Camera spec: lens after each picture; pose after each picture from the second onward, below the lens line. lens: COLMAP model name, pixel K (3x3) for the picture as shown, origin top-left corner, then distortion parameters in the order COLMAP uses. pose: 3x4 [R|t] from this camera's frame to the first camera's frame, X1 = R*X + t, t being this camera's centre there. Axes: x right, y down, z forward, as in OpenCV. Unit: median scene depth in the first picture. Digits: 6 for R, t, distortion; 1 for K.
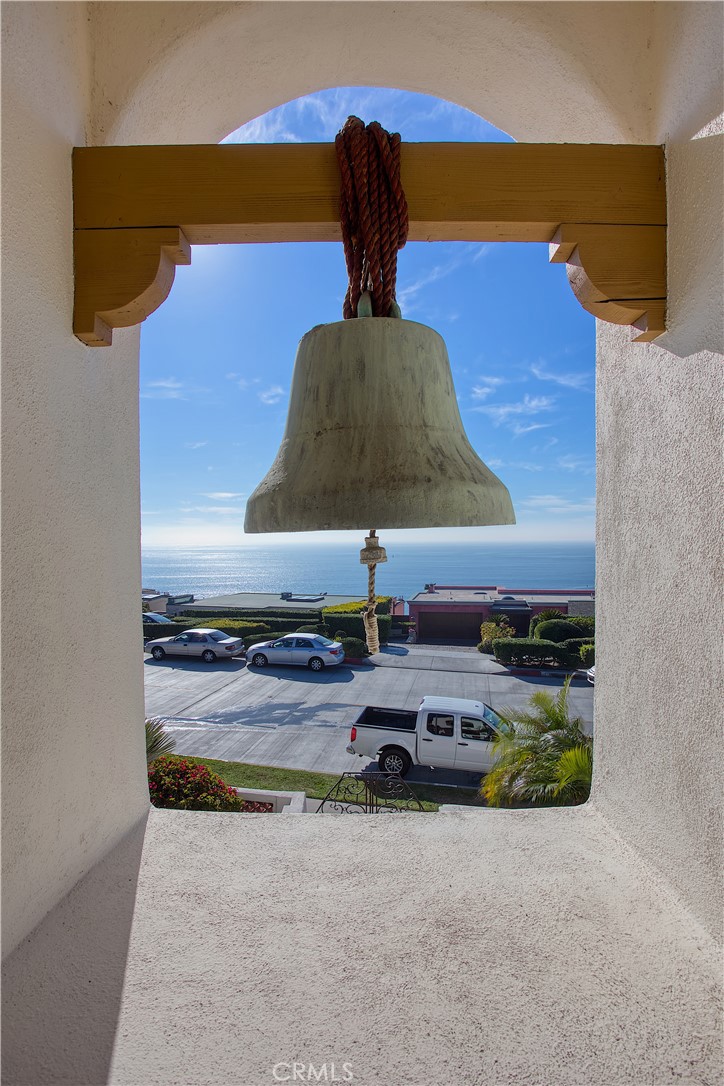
lens RADIAL K [[558.4, 0, 362.0], [0, 558.4, 543.0], [0, 0, 1]] dist [-0.077288, -0.000021]
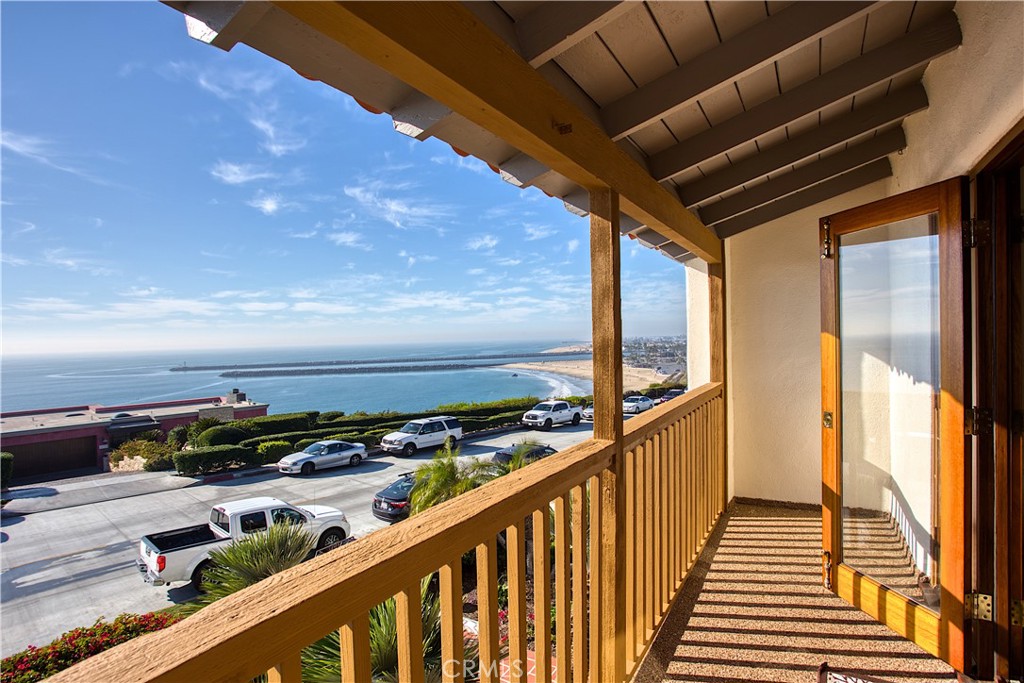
lens RADIAL K [[532.8, 0, 508.0], [0, 532.8, 320.8], [0, 0, 1]] dist [-0.069805, 0.034482]
pose [[0.510701, 0.016830, 0.859593, -0.255454], [0.033655, 0.998651, -0.039548, -0.002102], [-0.859099, 0.049126, 0.509446, 0.025921]]
